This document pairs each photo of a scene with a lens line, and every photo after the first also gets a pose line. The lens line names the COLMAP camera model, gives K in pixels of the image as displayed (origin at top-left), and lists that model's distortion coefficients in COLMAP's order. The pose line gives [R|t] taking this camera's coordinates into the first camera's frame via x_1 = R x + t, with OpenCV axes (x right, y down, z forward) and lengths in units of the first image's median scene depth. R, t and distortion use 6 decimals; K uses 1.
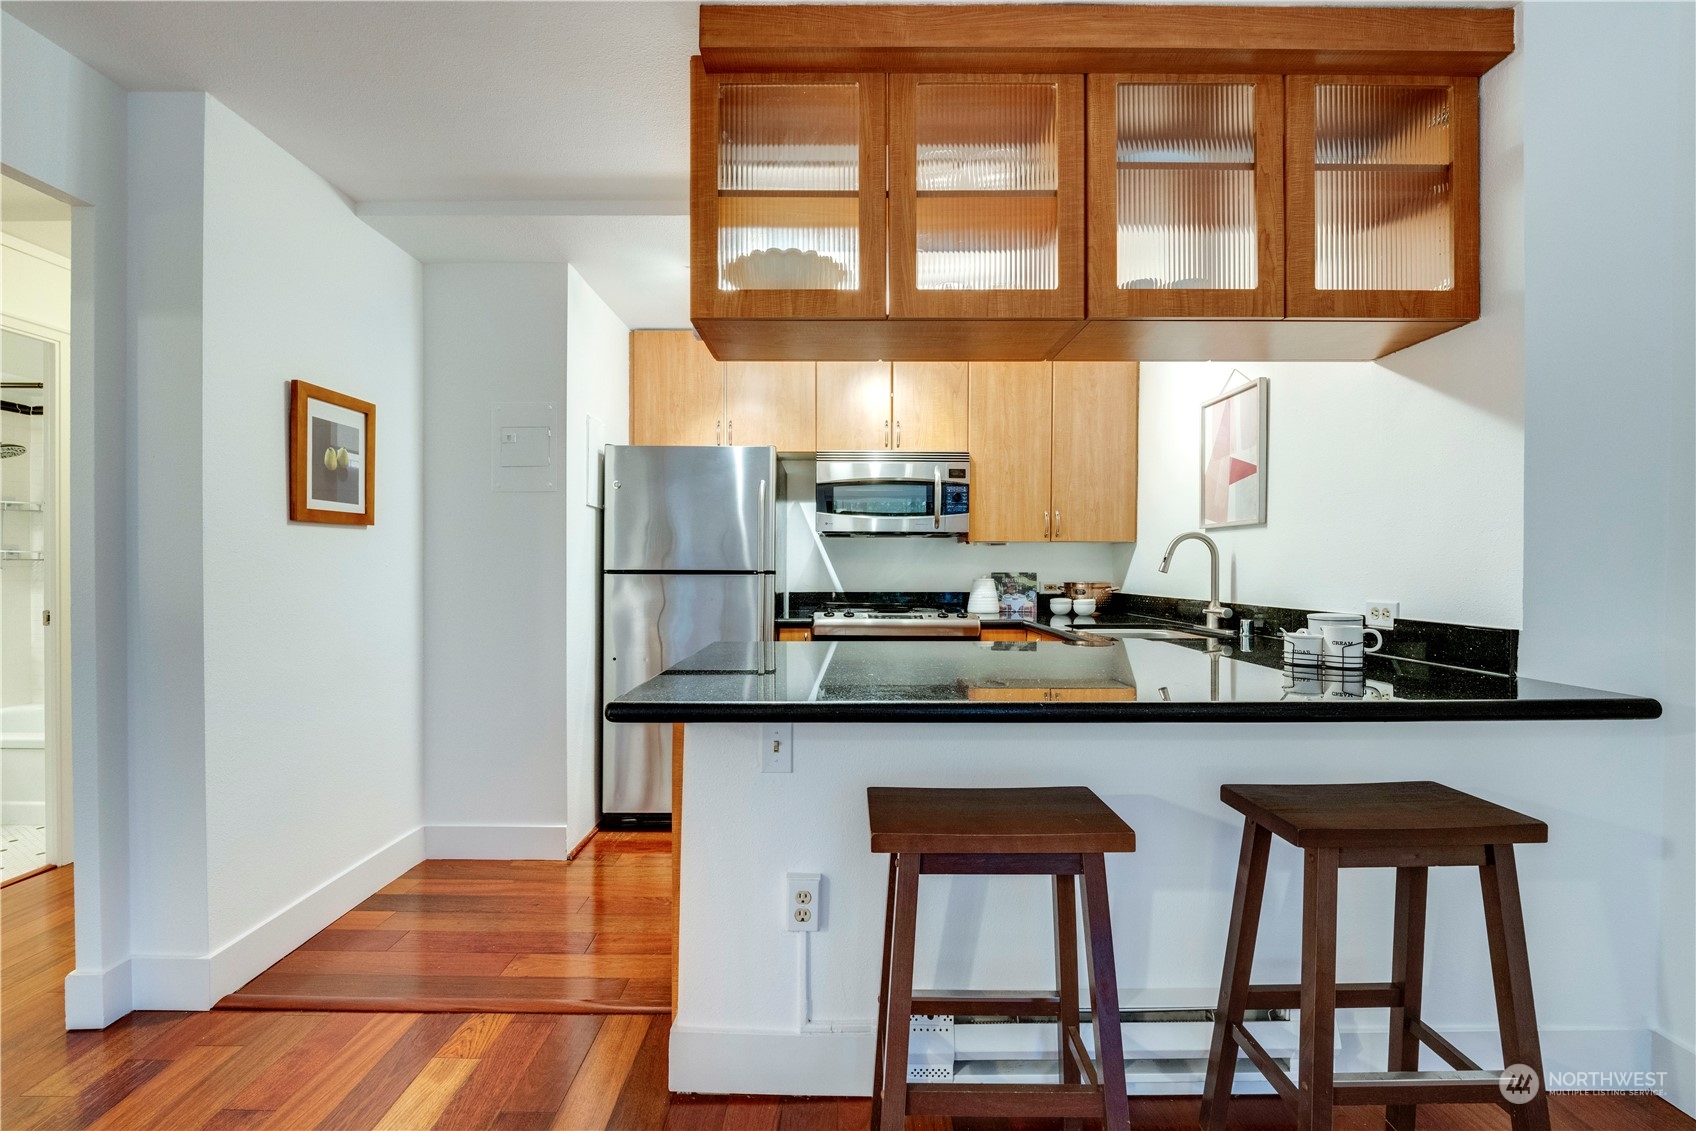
lens RADIAL K [[690.1, 0, 840.1], [0, 690.1, 564.0], [0, 0, 1]] dist [-0.000829, -0.008262]
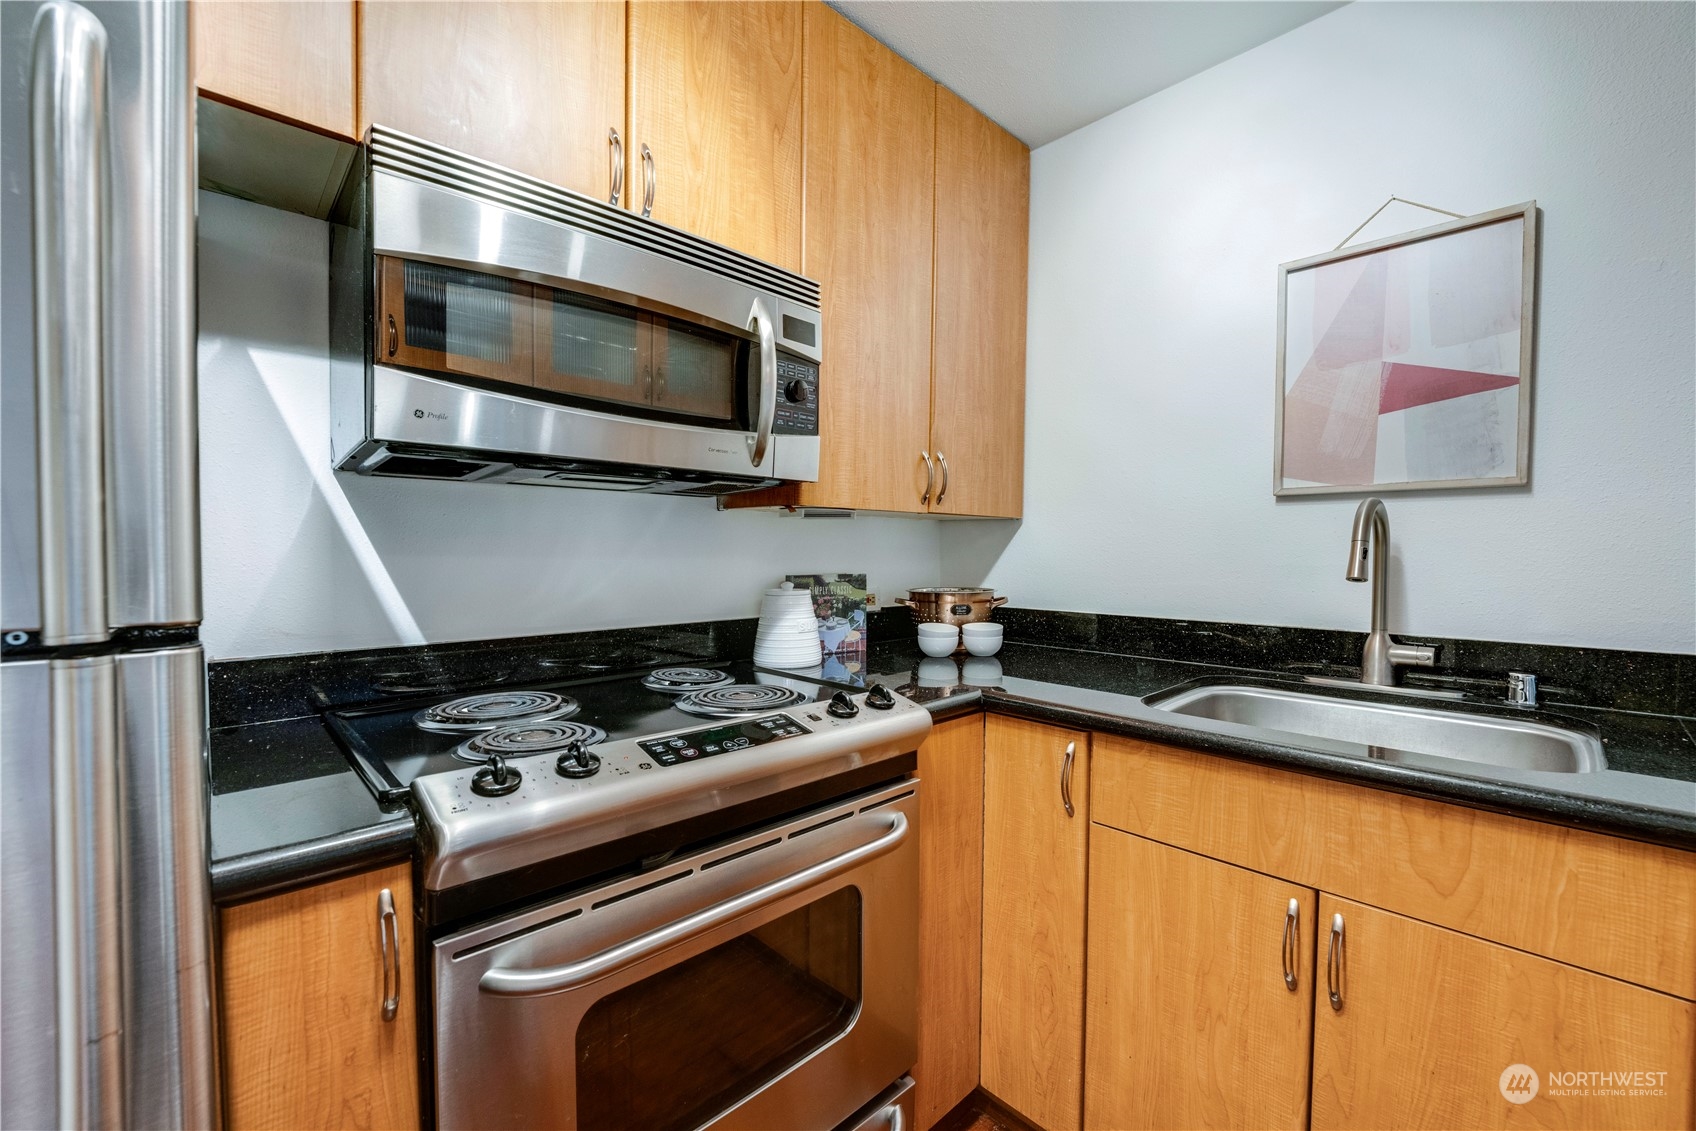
lens RADIAL K [[685.1, 0, 841.2], [0, 685.1, 571.7], [0, 0, 1]] dist [-0.001551, -0.006560]
pose [[0.725699, -0.022227, 0.687653, -0.105272], [-0.002845, 0.999373, 0.035305, -0.009465], [-0.688006, -0.027577, 0.725180, 0.865189]]
